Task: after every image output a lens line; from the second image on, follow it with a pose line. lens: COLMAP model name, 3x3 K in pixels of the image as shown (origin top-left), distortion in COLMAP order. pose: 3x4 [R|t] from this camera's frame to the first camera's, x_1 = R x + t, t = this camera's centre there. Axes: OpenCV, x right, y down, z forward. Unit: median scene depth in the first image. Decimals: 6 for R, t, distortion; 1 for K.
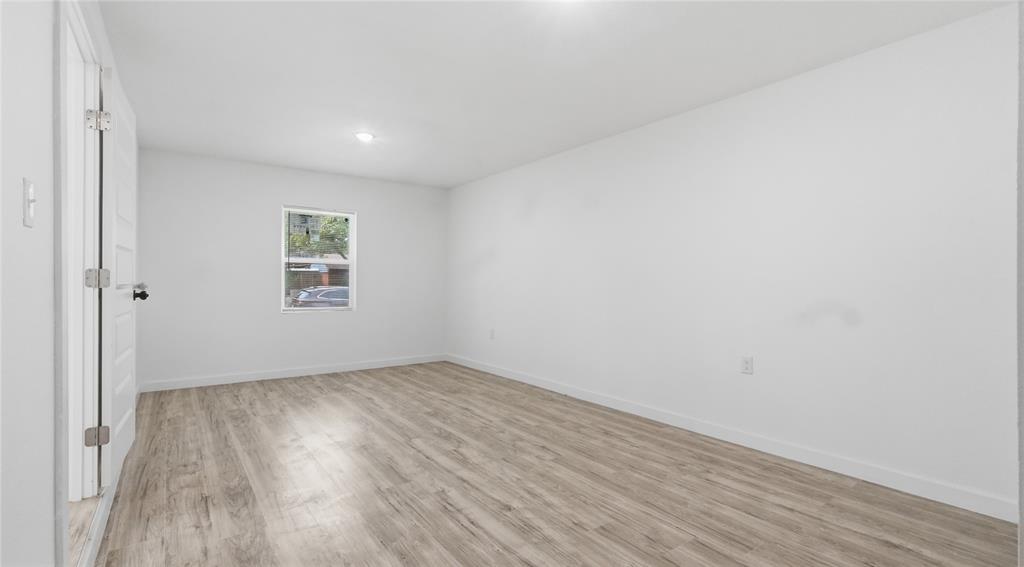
lens RADIAL K [[481.9, 0, 512.0], [0, 481.9, 283.5], [0, 0, 1]] dist [0.000356, 0.000036]
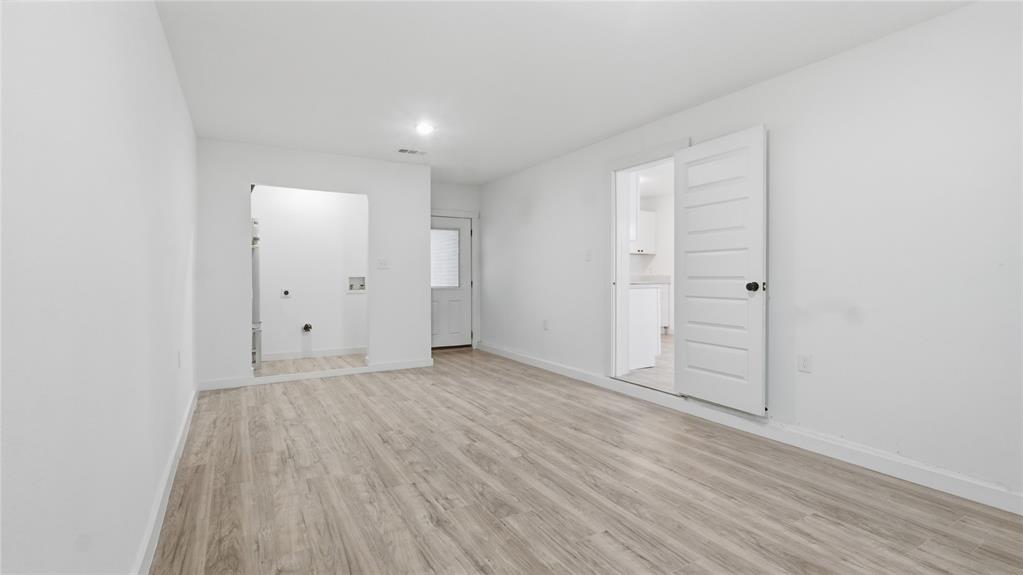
lens RADIAL K [[475.9, 0, 512.3], [0, 475.9, 284.3], [0, 0, 1]] dist [-0.001906, -0.000468]
pose [[-0.995605, -0.004139, 0.093556, -0.273421], [-0.001970, 0.999727, 0.023265, -0.006088], [-0.093626, 0.022978, -0.995342, 1.866946]]
